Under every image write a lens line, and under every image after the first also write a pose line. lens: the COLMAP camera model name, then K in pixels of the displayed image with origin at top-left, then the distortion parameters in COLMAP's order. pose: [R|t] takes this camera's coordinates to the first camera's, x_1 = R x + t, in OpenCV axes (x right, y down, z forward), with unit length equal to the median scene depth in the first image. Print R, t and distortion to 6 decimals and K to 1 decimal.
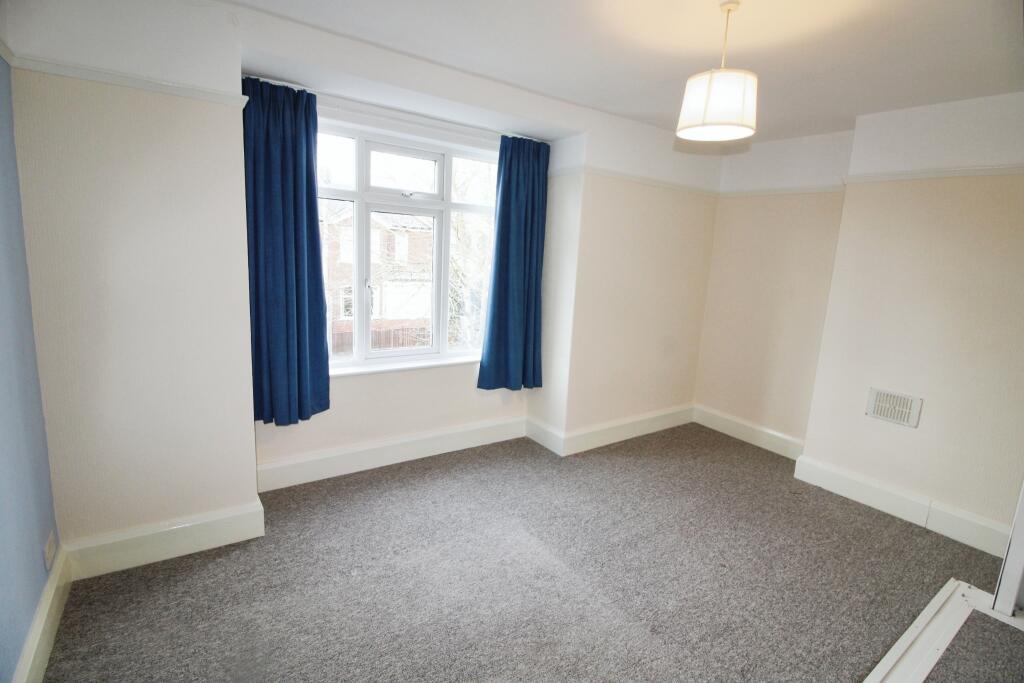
lens RADIAL K [[504.5, 0, 512.0], [0, 504.5, 341.5], [0, 0, 1]] dist [-0.003898, -0.001059]
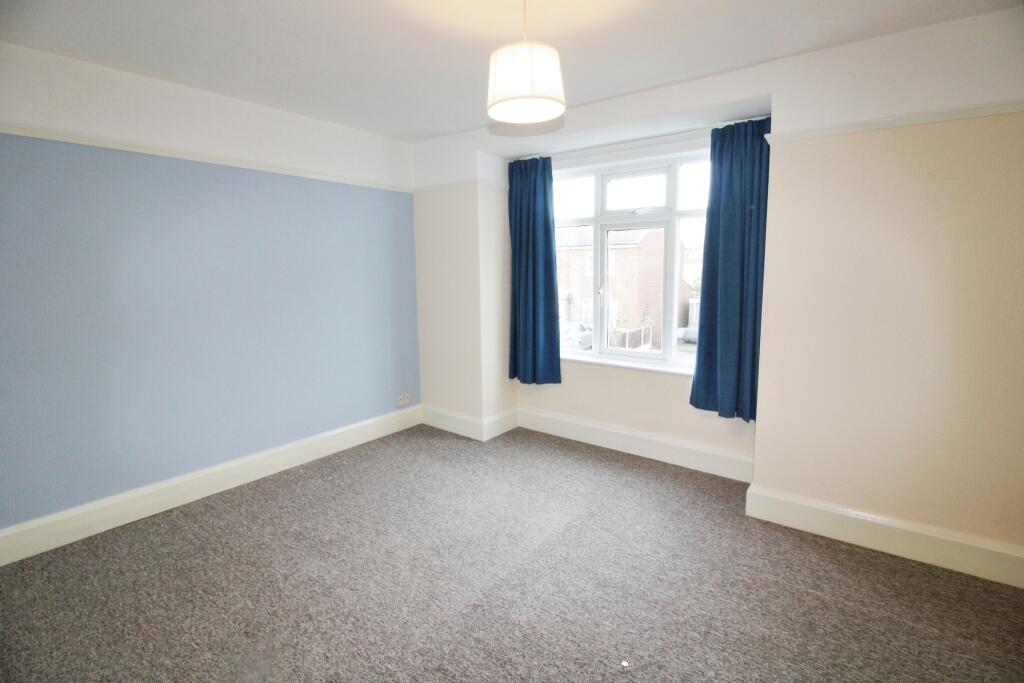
lens RADIAL K [[504.5, 0, 512.0], [0, 504.5, 341.5], [0, 0, 1]] dist [-0.003898, -0.001059]
pose [[0.263243, 0.082665, -0.961181, 0.832369], [-0.157938, 0.986573, 0.041594, -0.009051], [0.951714, 0.140858, 0.272764, 0.477241]]
